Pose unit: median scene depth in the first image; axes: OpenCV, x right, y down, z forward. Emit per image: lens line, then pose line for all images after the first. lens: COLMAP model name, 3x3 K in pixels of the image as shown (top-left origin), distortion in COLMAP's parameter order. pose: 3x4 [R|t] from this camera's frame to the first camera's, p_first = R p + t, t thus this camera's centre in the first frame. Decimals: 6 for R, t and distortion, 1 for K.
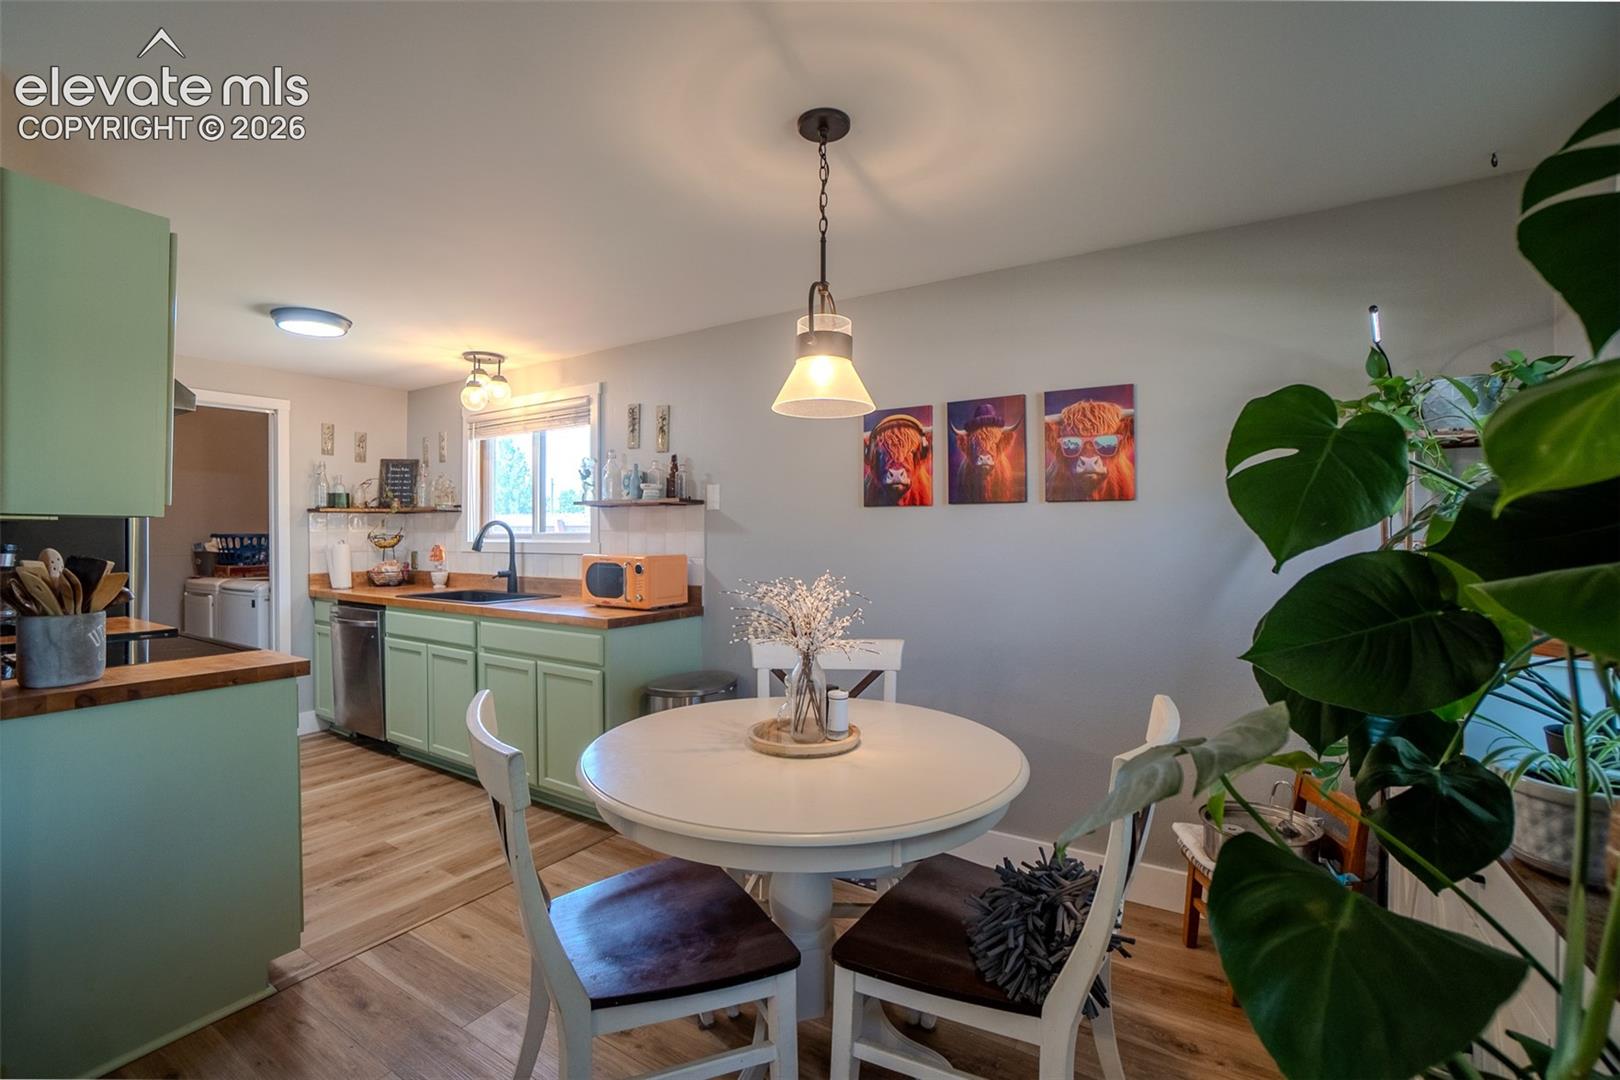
lens RADIAL K [[713.3, 0, 798.8], [0, 713.3, 532.9], [0, 0, 1]] dist [-0.072758, 0.027373]
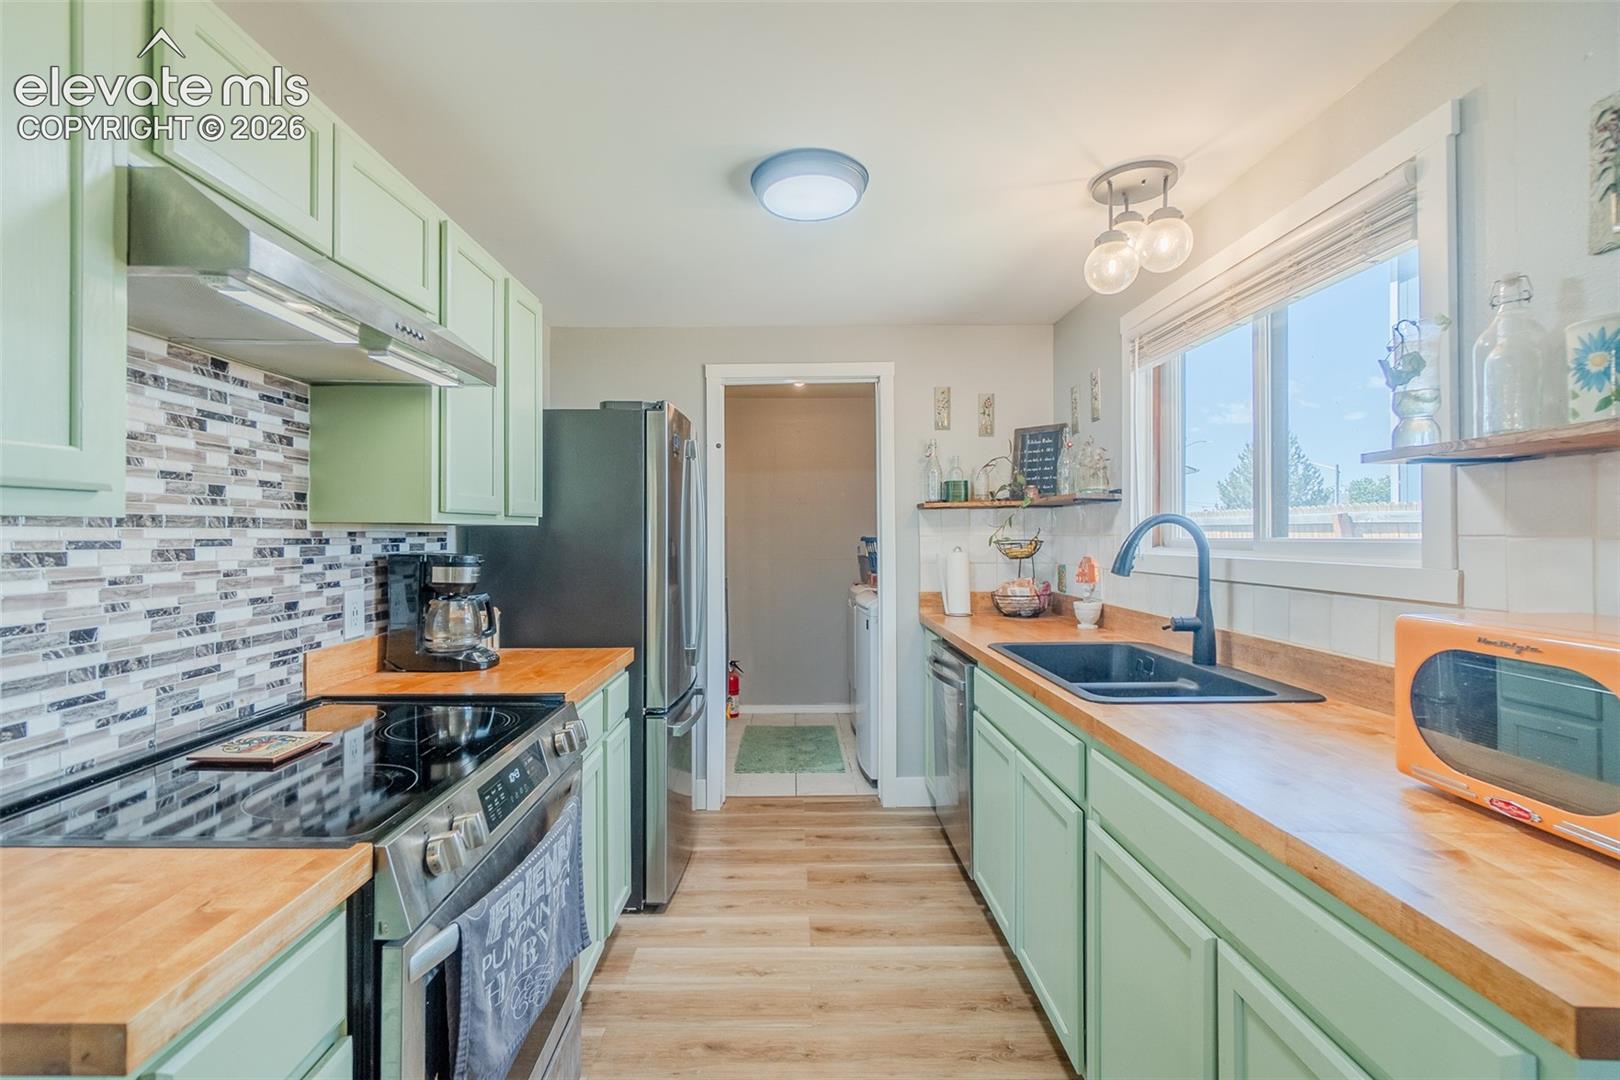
lens RADIAL K [[694.6, 0, 794.1], [0, 694.6, 533.3], [0, 0, 1]] dist [-0.005922, 0.000883]
pose [[0.537425, -0.002249, -0.843308, -0.179215], [0.003383, 0.999994, -0.000510, -0.004870], [0.843305, -0.002579, 0.537430, 0.575681]]
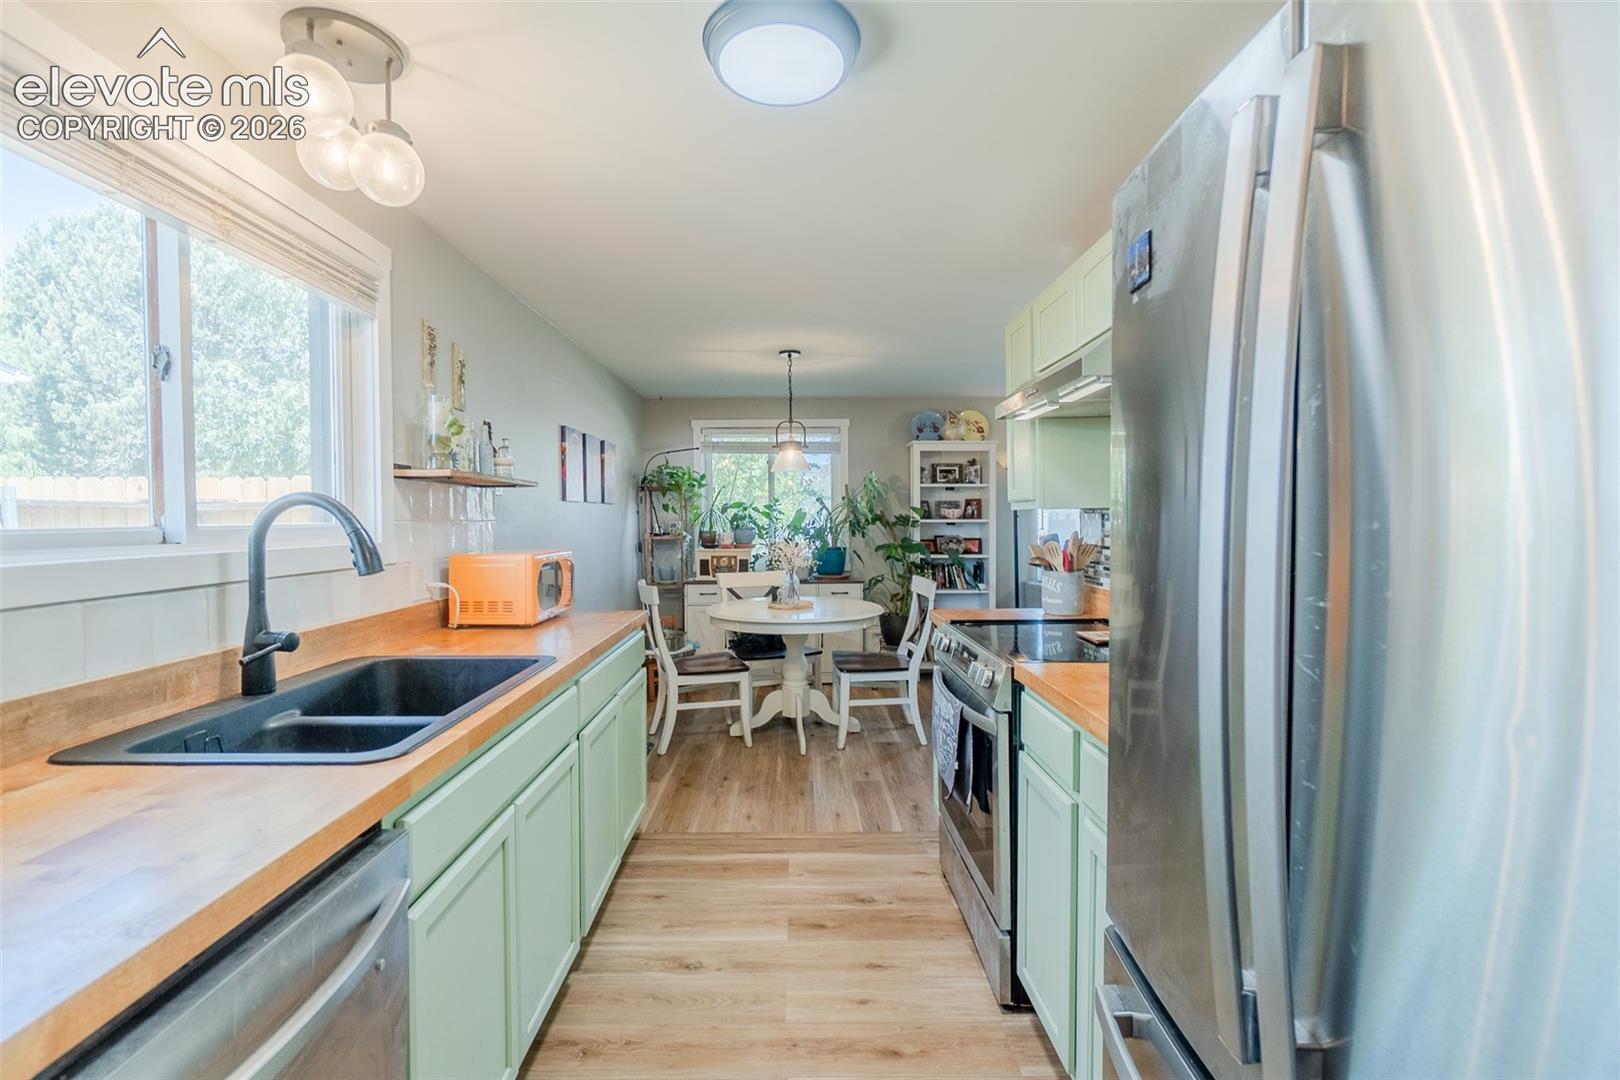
lens RADIAL K [[705.8, 0, 797.5], [0, 705.8, 530.3], [0, 0, 1]] dist [-0.009437, 0.000052]
pose [[-0.542520, -0.011704, 0.839961, -0.952695], [0.004336, 0.999851, 0.016732, -0.002967], [-0.840032, 0.012720, -0.542388, 1.076894]]
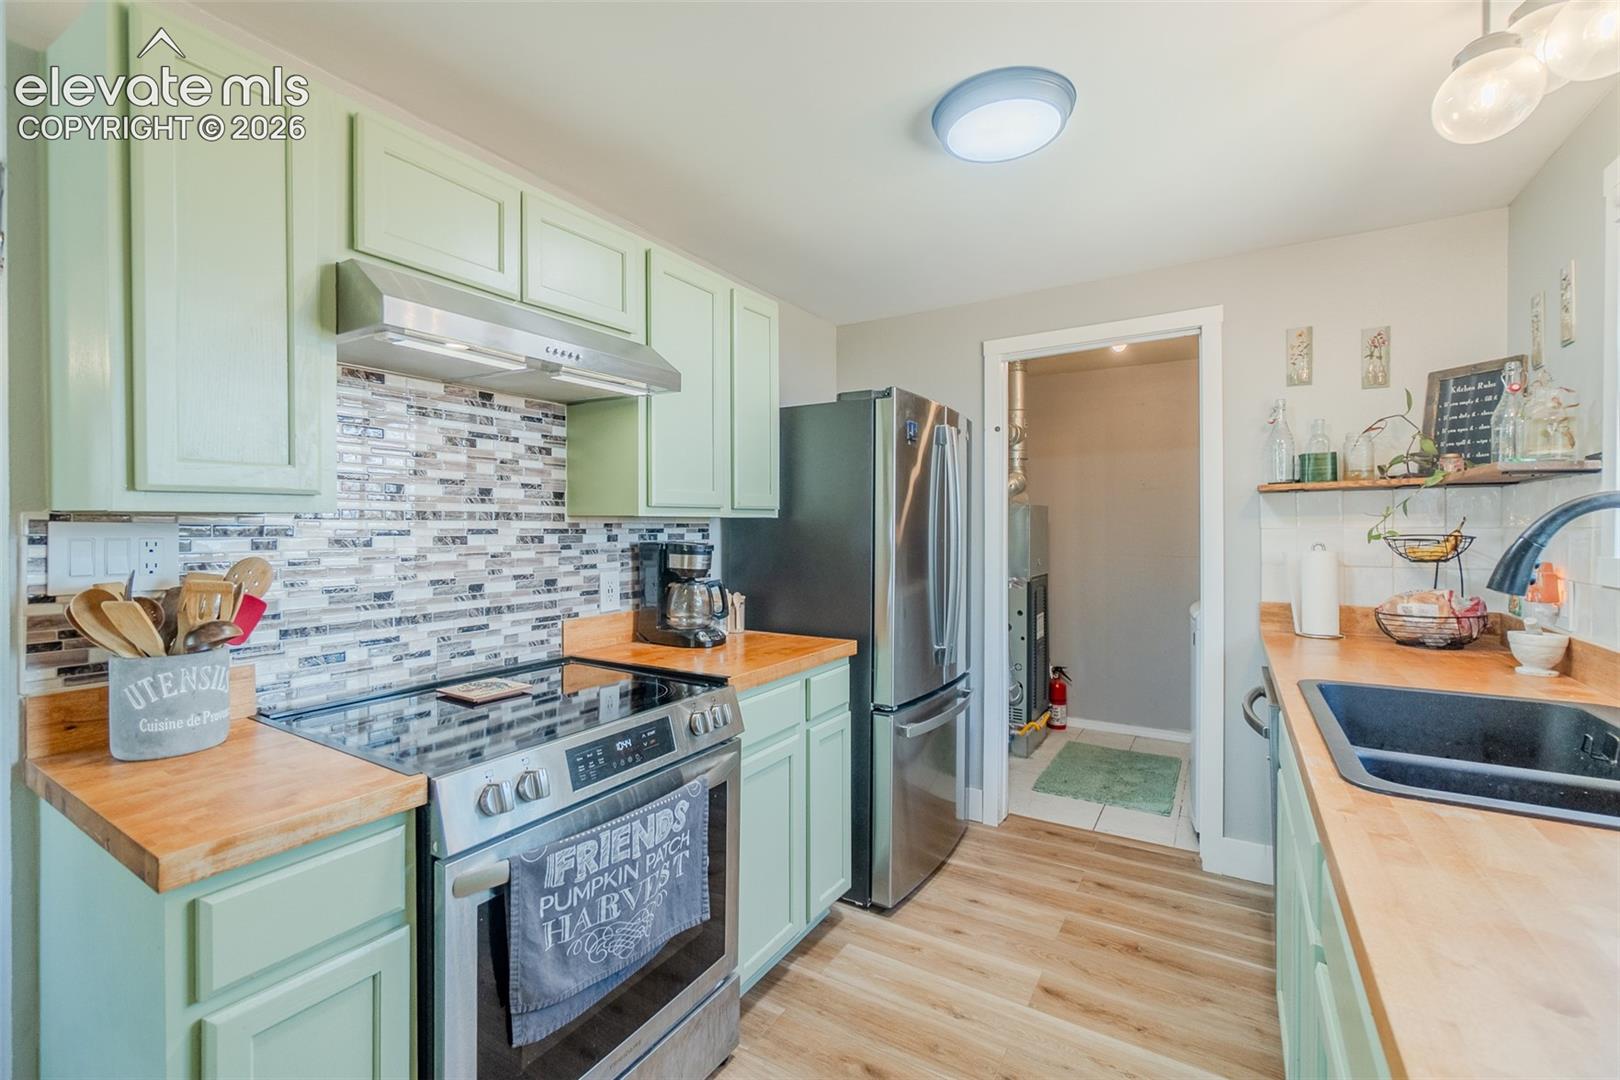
lens RADIAL K [[699.7, 0, 794.7], [0, 699.7, 532.7], [0, 0, 1]] dist [-0.010815, 0.005061]
pose [[-0.000178, 0.008598, -0.999963, -0.164060], [0.002376, 0.999960, 0.008598, -0.004096], [0.999997, -0.002375, -0.000199, 0.733450]]
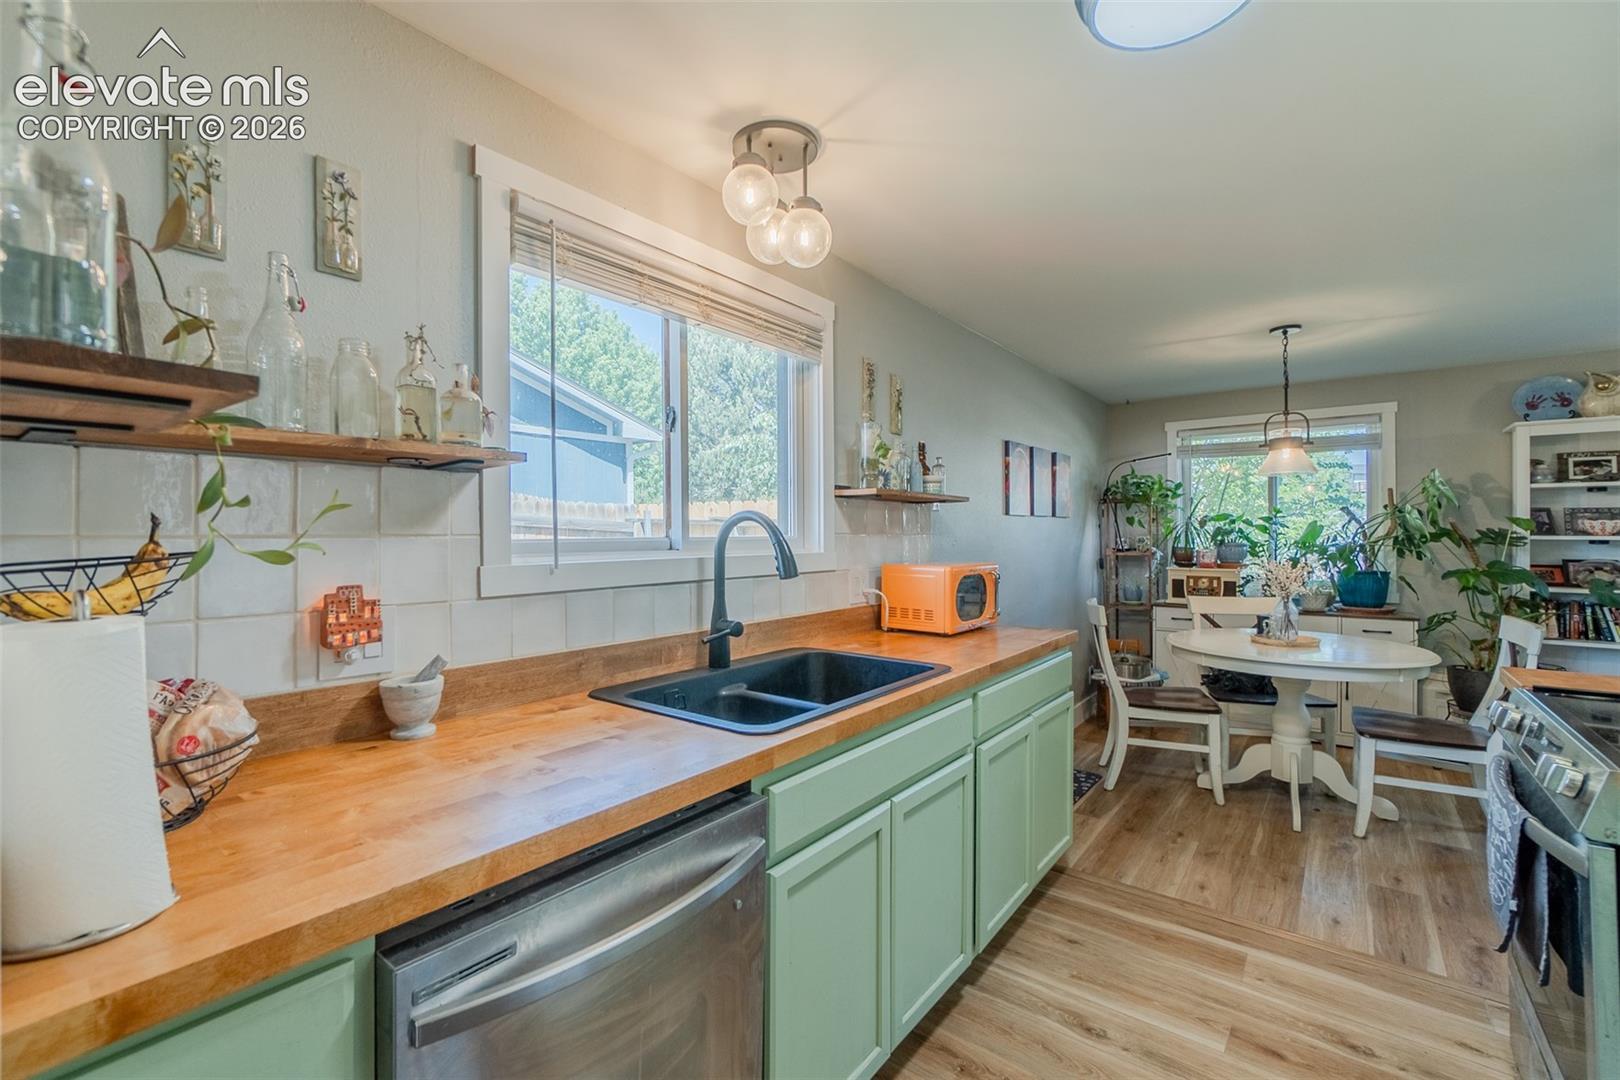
lens RADIAL K [[699.7, 0, 794.7], [0, 699.7, 532.7], [0, 0, 1]] dist [-0.010815, 0.005061]
pose [[0.102006, 0.001506, 0.994783, -0.958069], [0.000453, 0.999999, -0.001560, -0.002646], [-0.994784, 0.000610, 0.102005, 1.011763]]
